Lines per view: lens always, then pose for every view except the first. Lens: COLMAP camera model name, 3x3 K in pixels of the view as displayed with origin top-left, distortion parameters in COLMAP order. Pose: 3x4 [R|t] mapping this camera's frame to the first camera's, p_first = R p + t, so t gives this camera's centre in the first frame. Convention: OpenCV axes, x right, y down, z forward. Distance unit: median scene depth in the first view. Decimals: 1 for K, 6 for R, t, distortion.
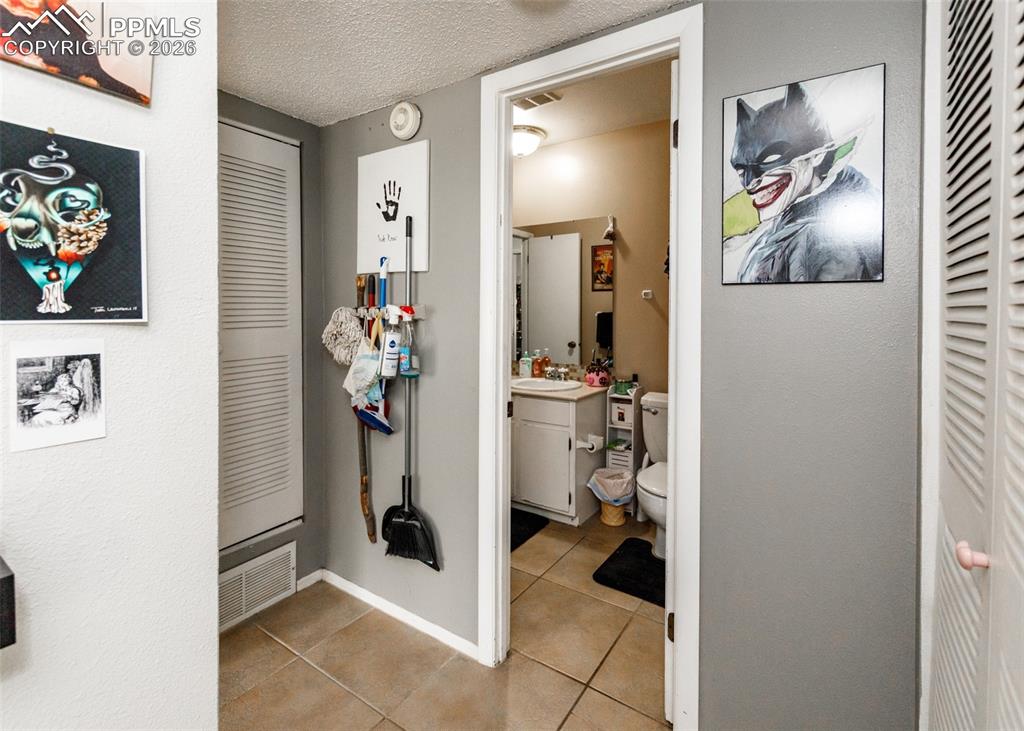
lens RADIAL K [[481.8, 0, 474.1], [0, 481.8, 314.1], [0, 0, 1]] dist [0.000576, 0.000031]
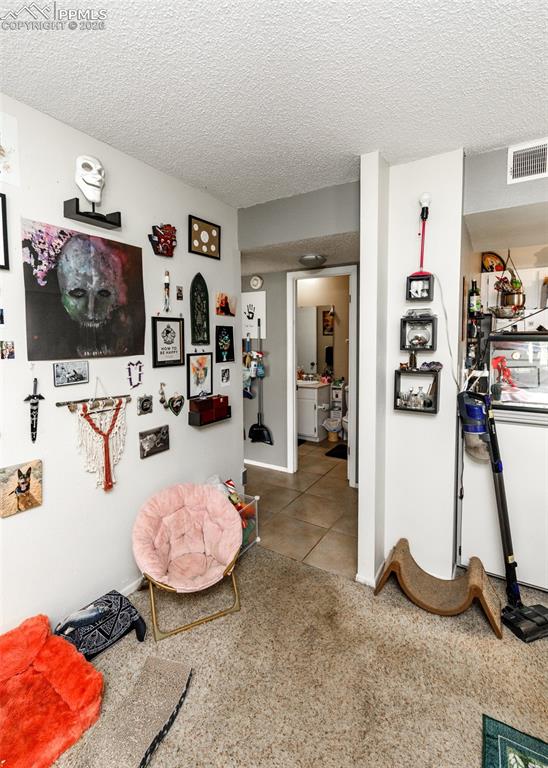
lens RADIAL K [[339.8, 0, 275.6], [0, 339.8, 363.6], [0, 0, 1]] dist [-0.000132, -0.000037]
pose [[0.994150, -0.019796, 0.106177, -0.240211], [0.013372, 0.998056, 0.060872, -0.062928], [-0.107176, -0.059096, 0.992482, -0.895056]]
